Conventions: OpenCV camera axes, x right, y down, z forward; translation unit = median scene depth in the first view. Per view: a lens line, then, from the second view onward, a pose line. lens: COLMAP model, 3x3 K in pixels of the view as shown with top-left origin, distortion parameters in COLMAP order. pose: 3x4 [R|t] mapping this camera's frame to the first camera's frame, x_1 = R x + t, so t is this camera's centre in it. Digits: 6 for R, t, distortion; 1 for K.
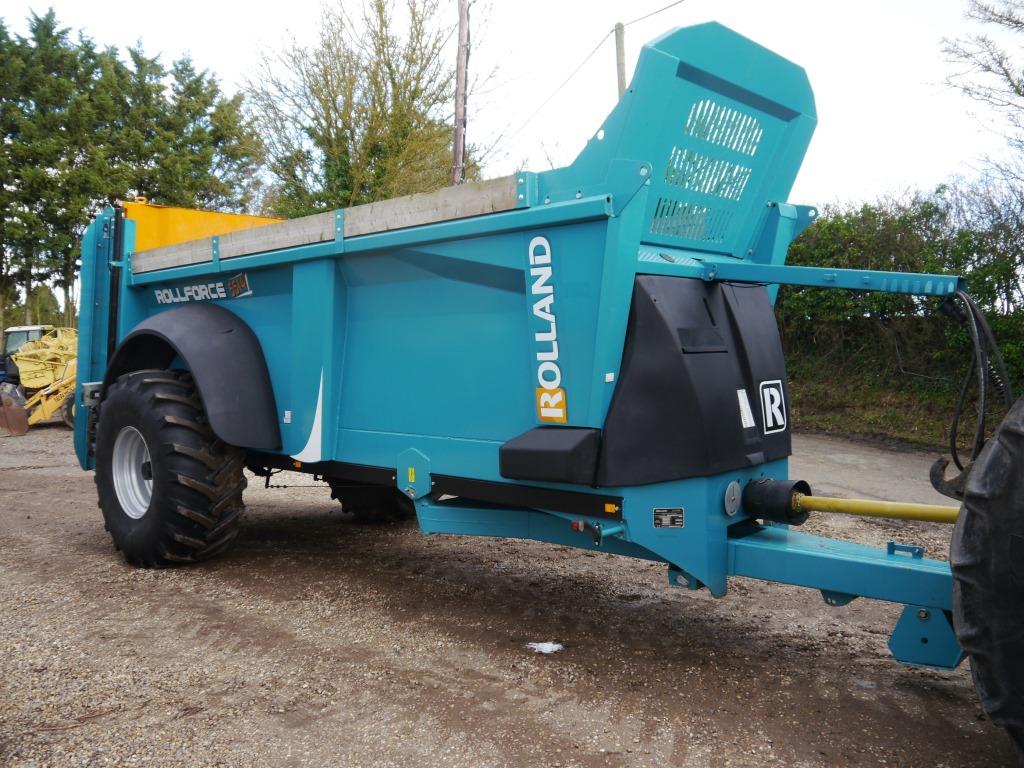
lens RADIAL K [[858.4, 0, 512.0], [0, 858.4, 384.0], [0, 0, 1]] dist [-0.008933, -0.001765]
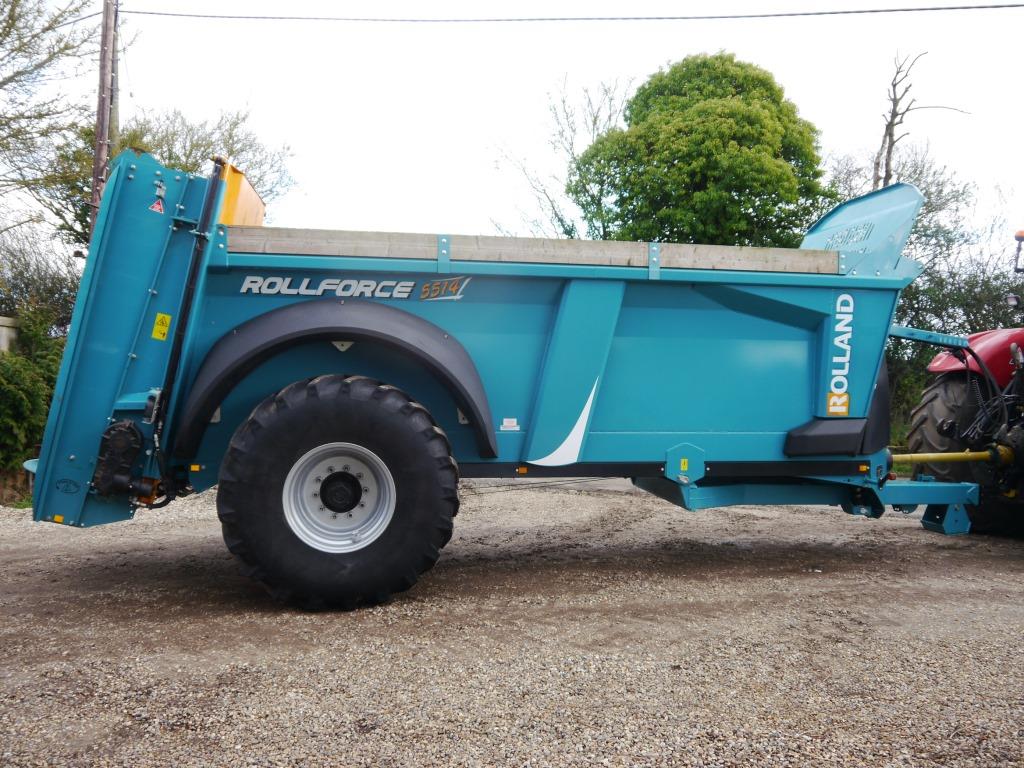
lens RADIAL K [[858.4, 0, 512.0], [0, 858.4, 384.0], [0, 0, 1]] dist [-0.008933, -0.001765]
pose [[0.600803, 0.016812, 0.799220, -1.424855], [0.007740, 0.999610, -0.026846, 0.023513], [-0.799360, 0.022315, 0.600438, 0.512973]]
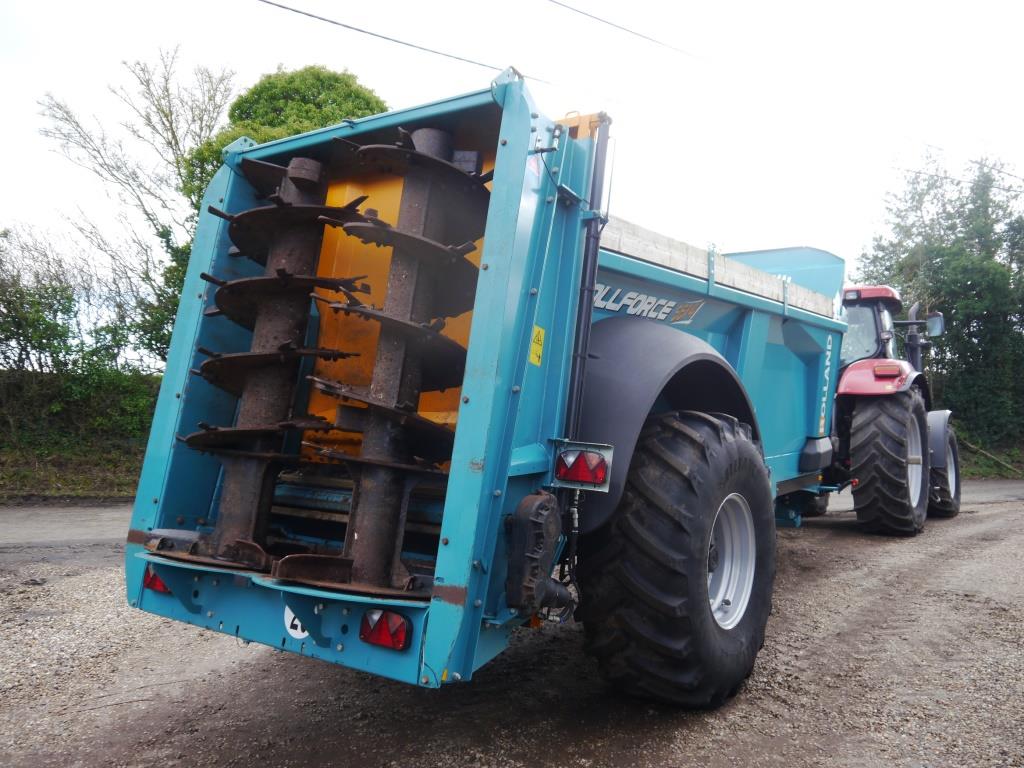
lens RADIAL K [[846.3, 0, 512.0], [0, 846.3, 384.0], [0, 0, 1]] dist [-0.059206, 0.002221]
pose [[-0.136628, 0.031394, 0.990125, -1.540769], [0.036205, 0.998988, -0.026679, -0.038112], [-0.989961, 0.032202, -0.137627, 1.780515]]
